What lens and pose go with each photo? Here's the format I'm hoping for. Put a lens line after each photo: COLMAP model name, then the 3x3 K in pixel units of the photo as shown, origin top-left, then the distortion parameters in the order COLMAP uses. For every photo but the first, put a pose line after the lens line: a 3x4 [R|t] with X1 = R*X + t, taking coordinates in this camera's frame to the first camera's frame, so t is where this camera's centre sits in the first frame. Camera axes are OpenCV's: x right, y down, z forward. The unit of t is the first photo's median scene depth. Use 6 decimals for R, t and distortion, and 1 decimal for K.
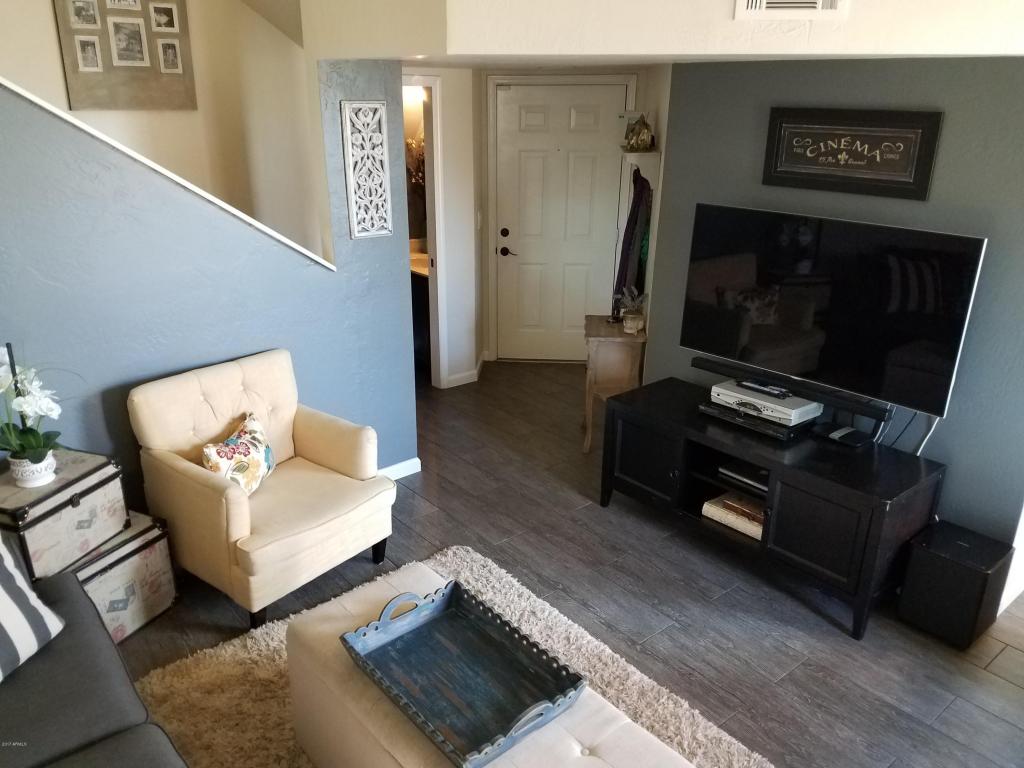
lens RADIAL K [[788.9, 0, 509.2], [0, 788.9, 411.6], [0, 0, 1]] dist [0.089594, -0.122706]
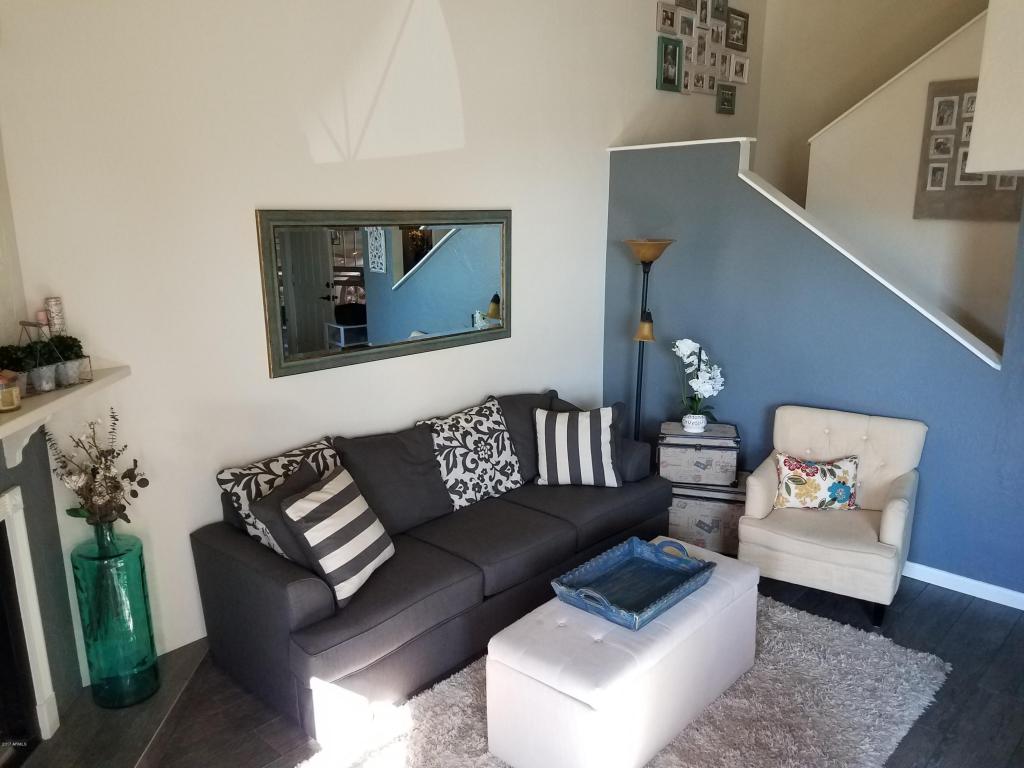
lens RADIAL K [[788.9, 0, 509.2], [0, 788.9, 411.6], [0, 0, 1]] dist [0.089594, -0.122706]
pose [[0.111604, 0.249106, -0.962024, 0.814526], [-0.362993, 0.911397, 0.193886, -0.111192], [0.925084, 0.327570, 0.192139, 0.257894]]
